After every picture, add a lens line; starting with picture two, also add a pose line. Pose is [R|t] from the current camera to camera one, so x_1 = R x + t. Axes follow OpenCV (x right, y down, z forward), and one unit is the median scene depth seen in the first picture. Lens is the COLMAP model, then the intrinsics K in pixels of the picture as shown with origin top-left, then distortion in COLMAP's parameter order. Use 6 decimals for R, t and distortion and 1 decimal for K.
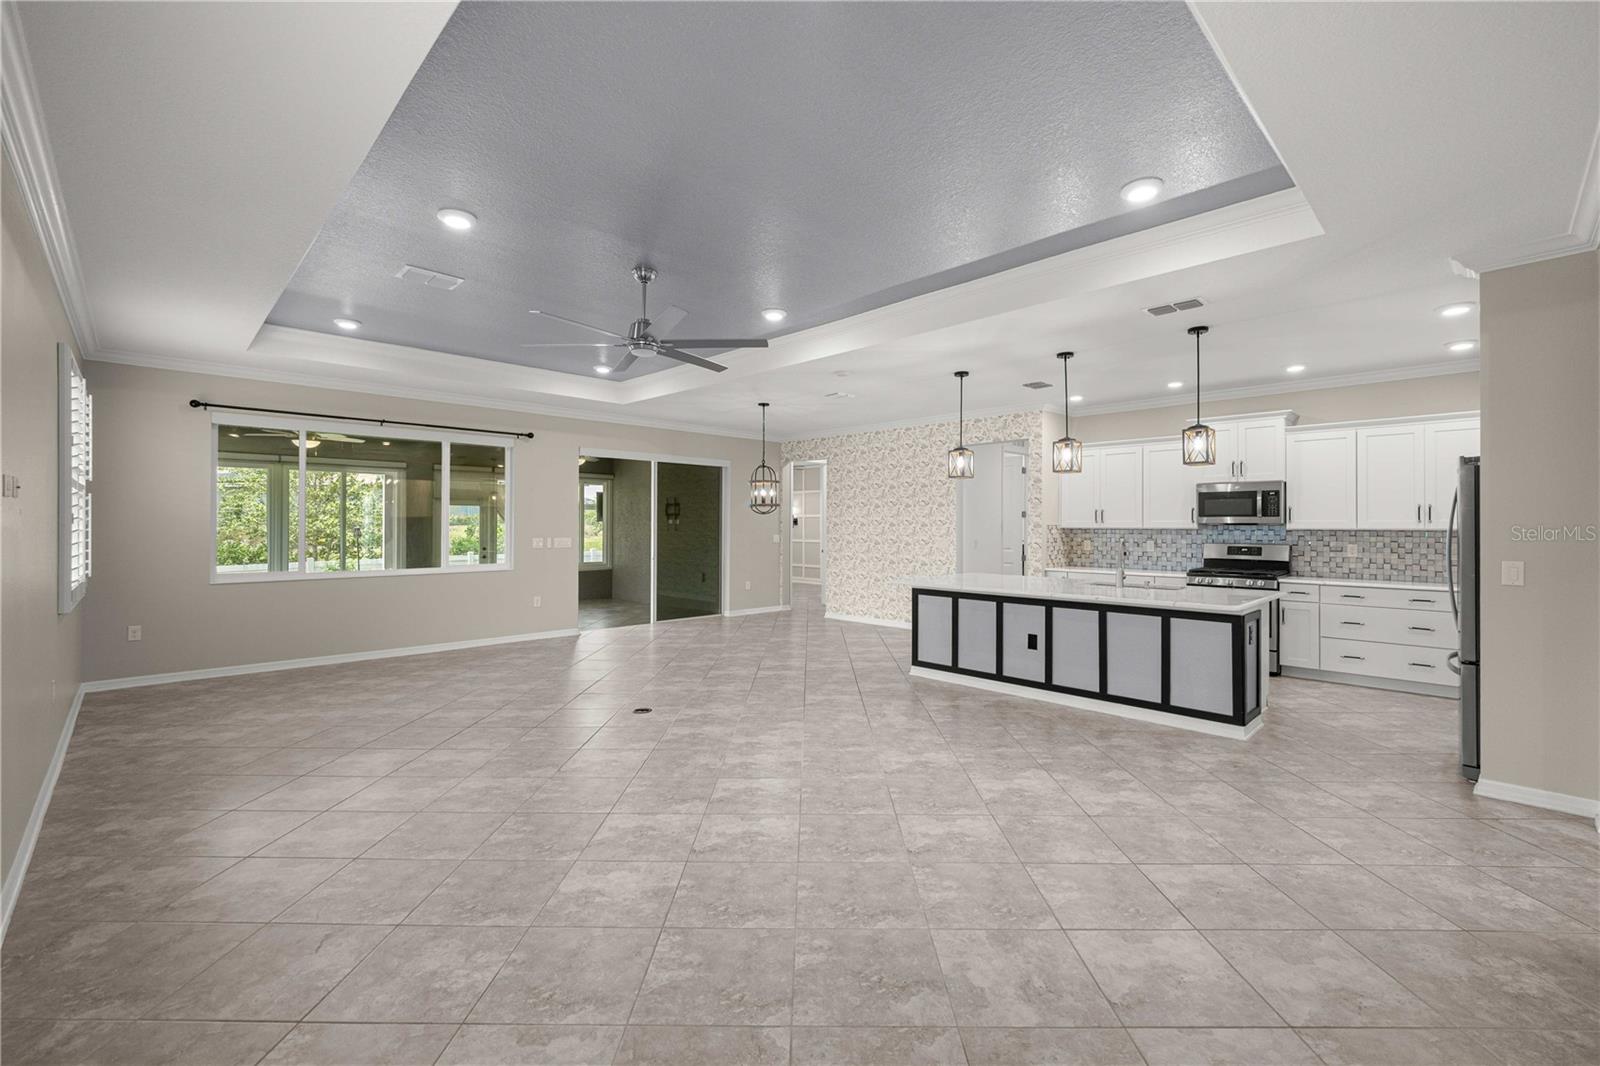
lens RADIAL K [[680.8, 0, 797.3], [0, 680.8, 522.1], [0, 0, 1]] dist [0.005207, -0.000859]
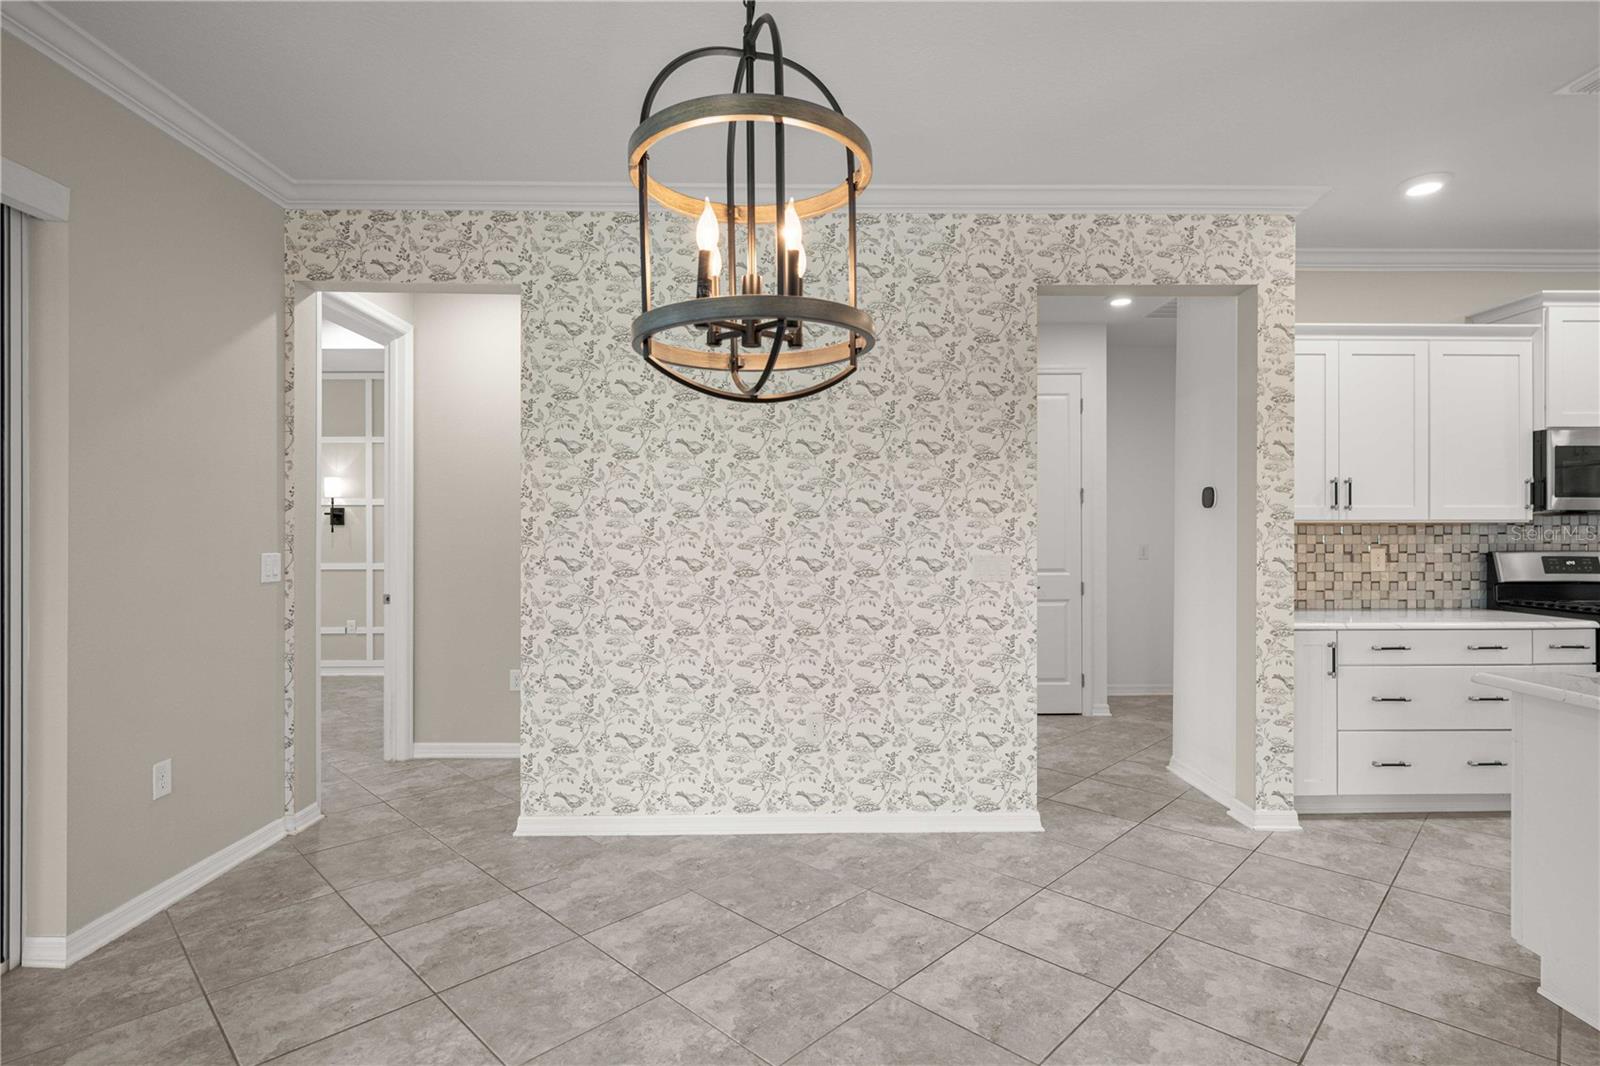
lens RADIAL K [[787.5, 0, 799.2], [0, 787.5, 537.0], [0, 0, 1]] dist [0.000207, -0.002096]
pose [[0.686894, -0.005109, 0.726740, -0.187164], [0.000949, 0.999981, 0.006134, 0.017853], [-0.726757, -0.003524, 0.686886, 1.069193]]
